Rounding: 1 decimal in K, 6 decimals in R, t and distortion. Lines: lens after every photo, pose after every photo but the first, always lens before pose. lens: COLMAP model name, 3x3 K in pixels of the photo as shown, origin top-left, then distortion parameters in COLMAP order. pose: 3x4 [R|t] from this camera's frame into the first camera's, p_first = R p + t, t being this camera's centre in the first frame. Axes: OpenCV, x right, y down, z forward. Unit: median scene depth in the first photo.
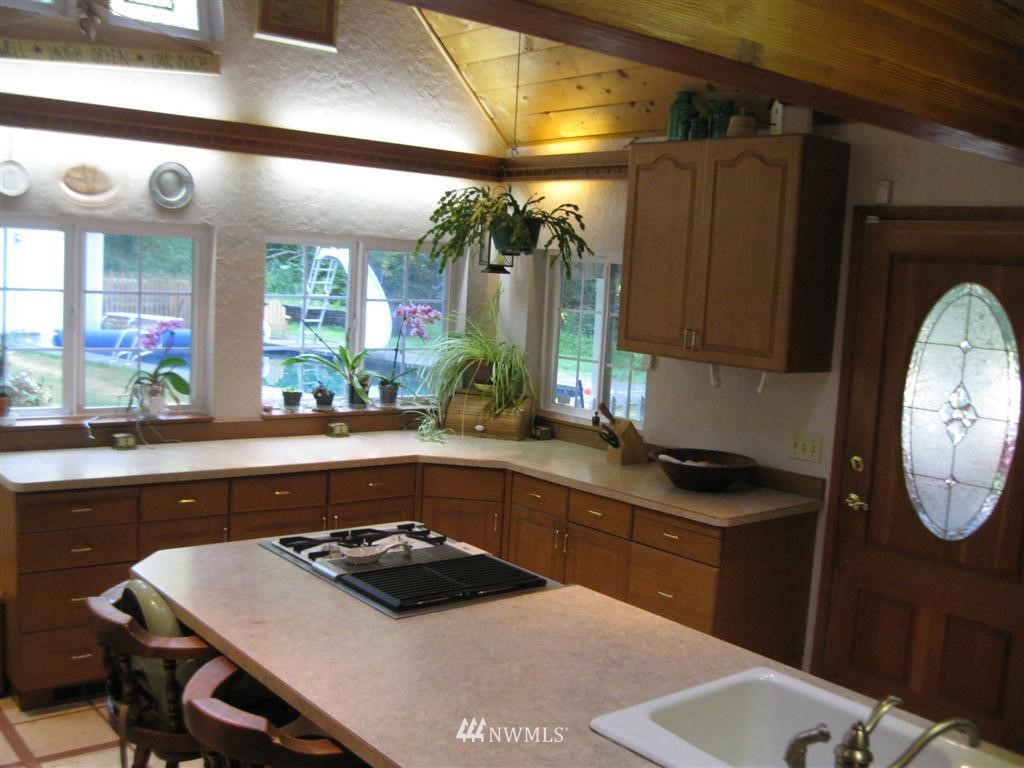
lens RADIAL K [[1048.5, 0, 516.6], [0, 1048.5, 403.5], [0, 0, 1]] dist [-0.113264, 0.000000]
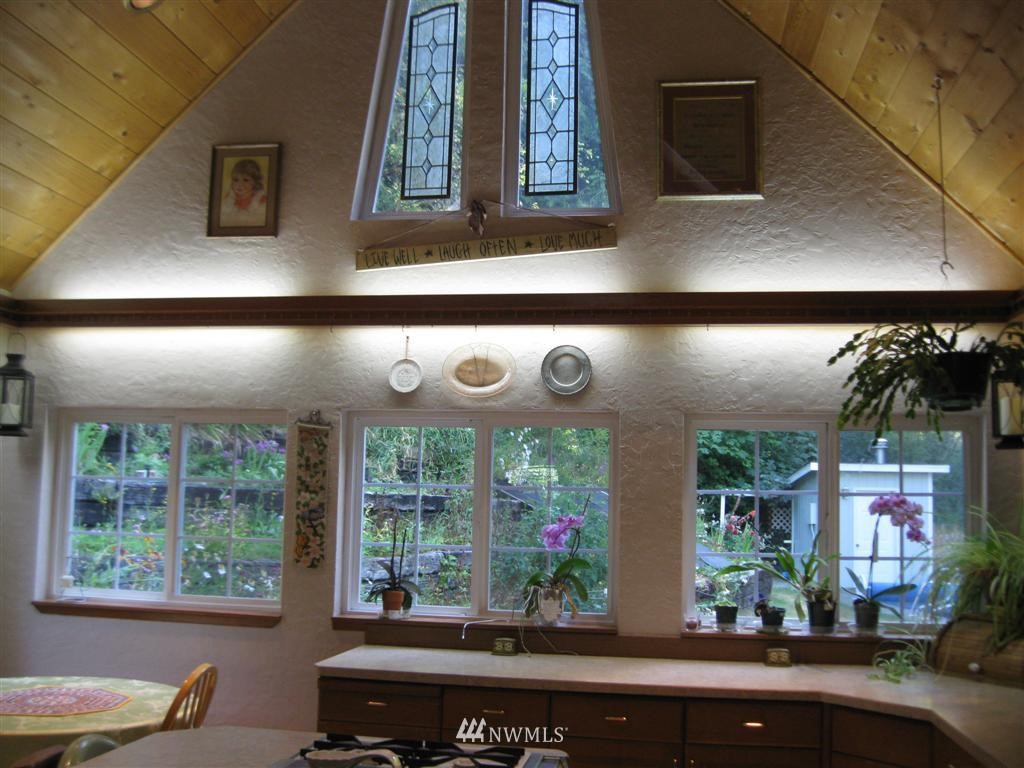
lens RADIAL K [[1048.5, 0, 517.8], [0, 1048.5, 411.9], [0, 0, 1]] dist [-0.113264, 0.000000]
pose [[0.657033, -0.112183, -0.745468, 0.314634], [-0.078489, 0.973312, -0.215648, 0.030460], [0.749764, 0.200199, 0.630693, 0.349505]]
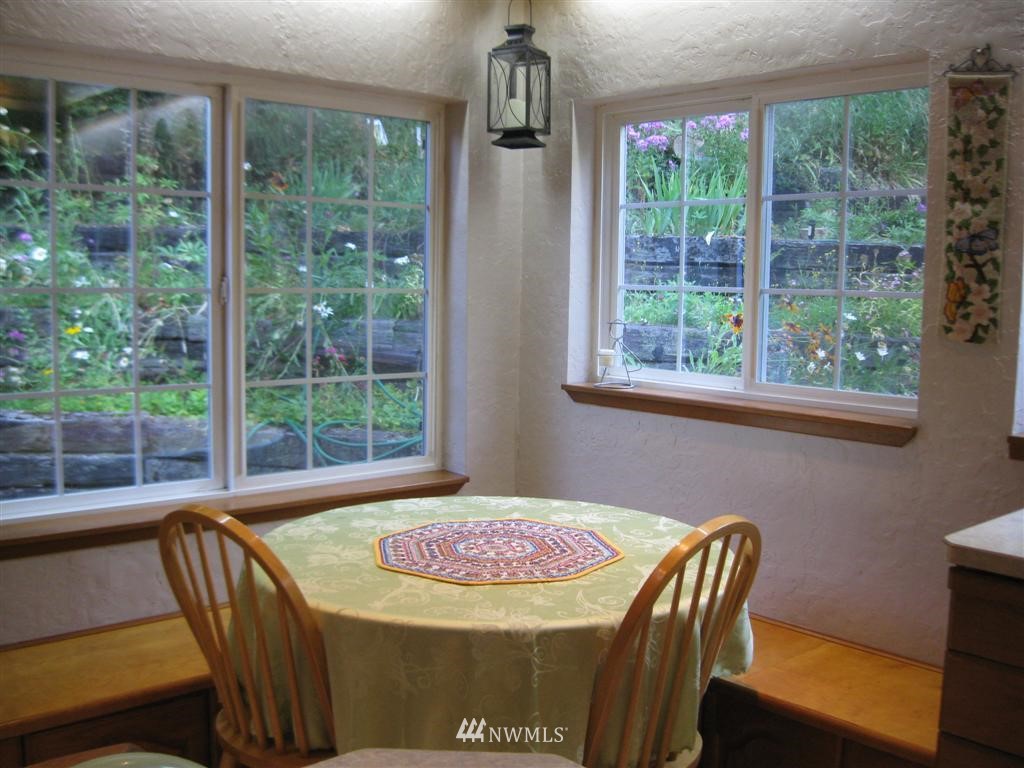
lens RADIAL K [[1048.5, 0, 507.0], [0, 1048.5, 395.1], [0, 0, 1]] dist [-0.113264, 0.000000]
pose [[0.023174, 0.052213, -0.998367, -0.017752], [-0.135807, 0.989543, 0.048599, 0.011854], [0.990464, 0.134459, 0.030023, 0.585000]]
